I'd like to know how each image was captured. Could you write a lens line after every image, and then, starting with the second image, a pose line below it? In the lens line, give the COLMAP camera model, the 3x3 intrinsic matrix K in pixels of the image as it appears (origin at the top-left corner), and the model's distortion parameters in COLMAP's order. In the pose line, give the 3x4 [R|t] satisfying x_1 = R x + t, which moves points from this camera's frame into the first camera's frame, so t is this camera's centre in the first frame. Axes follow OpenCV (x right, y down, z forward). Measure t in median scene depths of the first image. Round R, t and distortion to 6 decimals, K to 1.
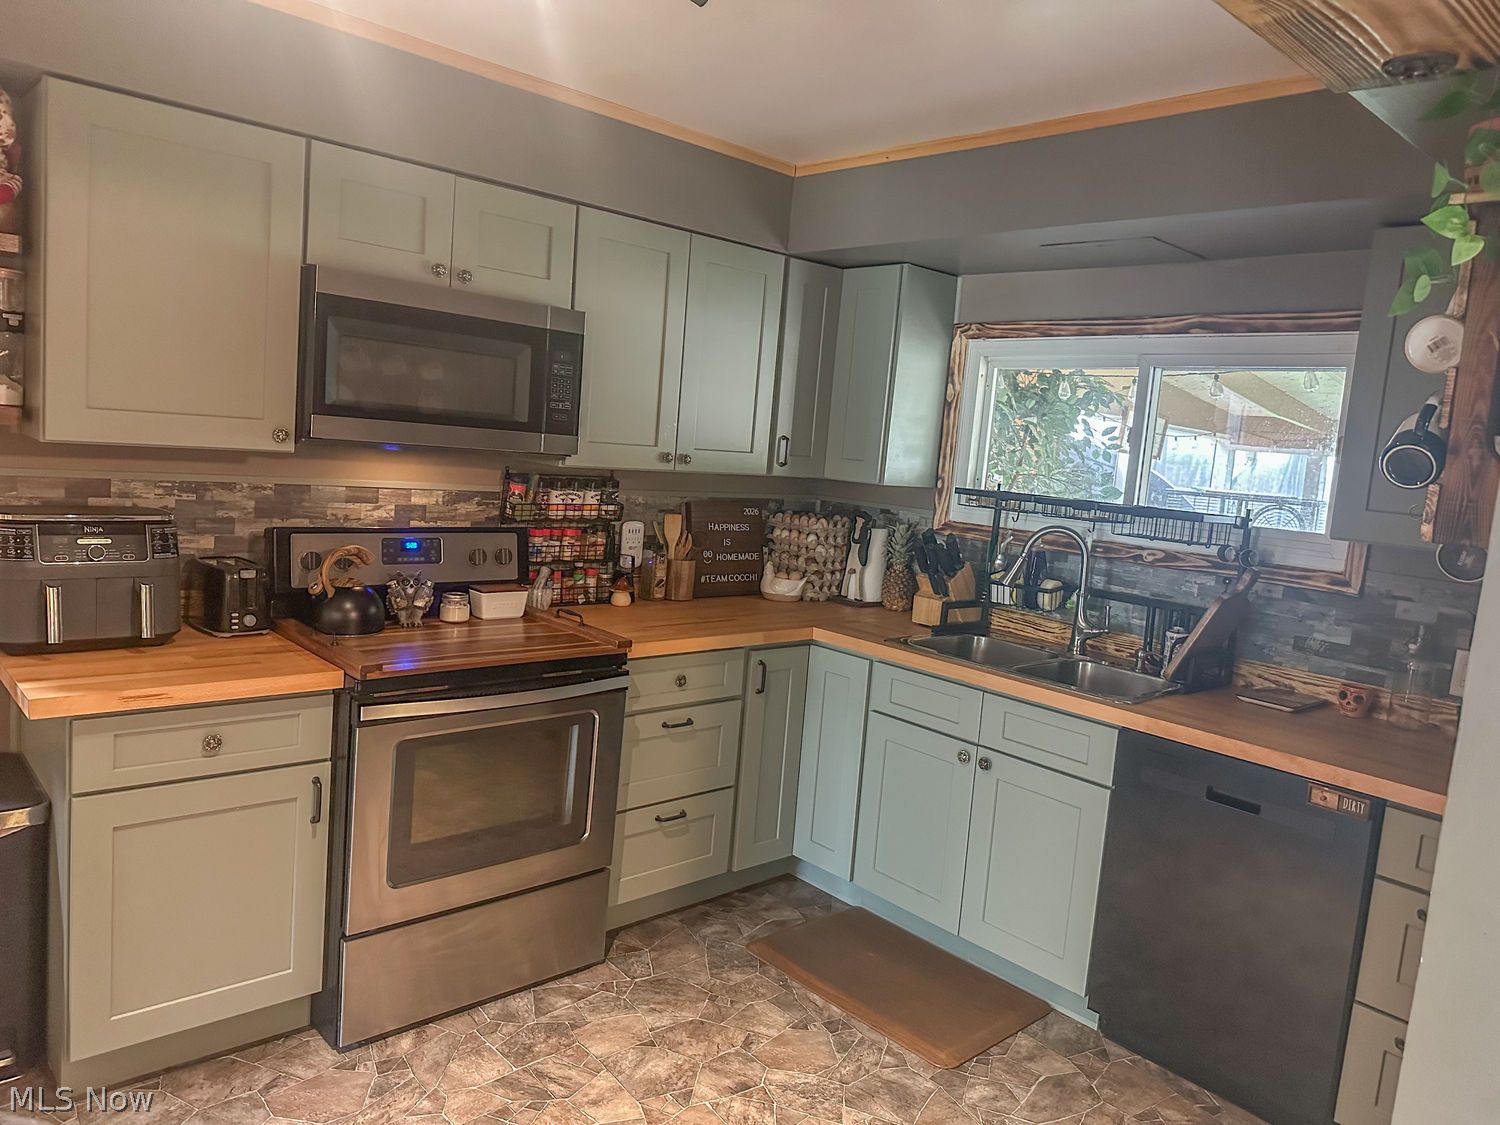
lens RADIAL K [[1058.4, 0, 749.9], [0, 1058.4, 562.7], [0, 0, 1]] dist [0.056338, -0.081689]
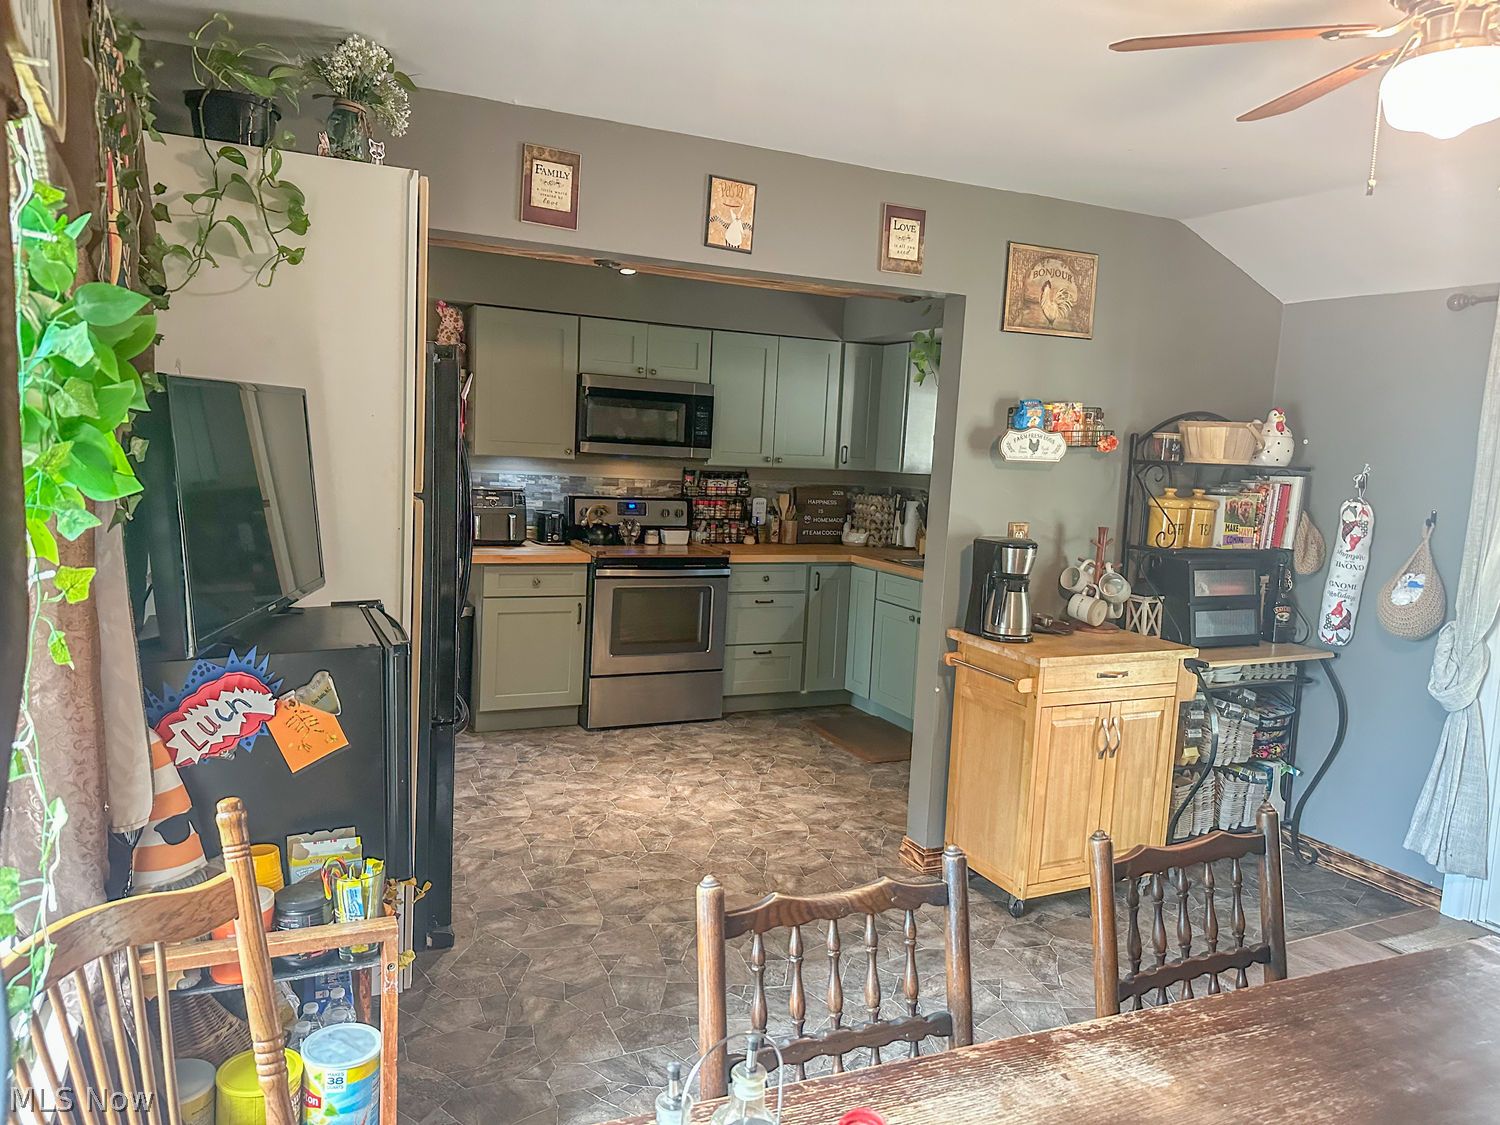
lens RADIAL K [[1058.4, 0, 742.2], [0, 1058.4, 566.6], [0, 0, 1]] dist [0.056338, -0.081689]
pose [[0.950782, -0.000309, -0.309860, 0.455452], [-0.007977, 0.999644, -0.025472, 0.134544], [0.309757, 0.026690, 0.950441, -0.756398]]
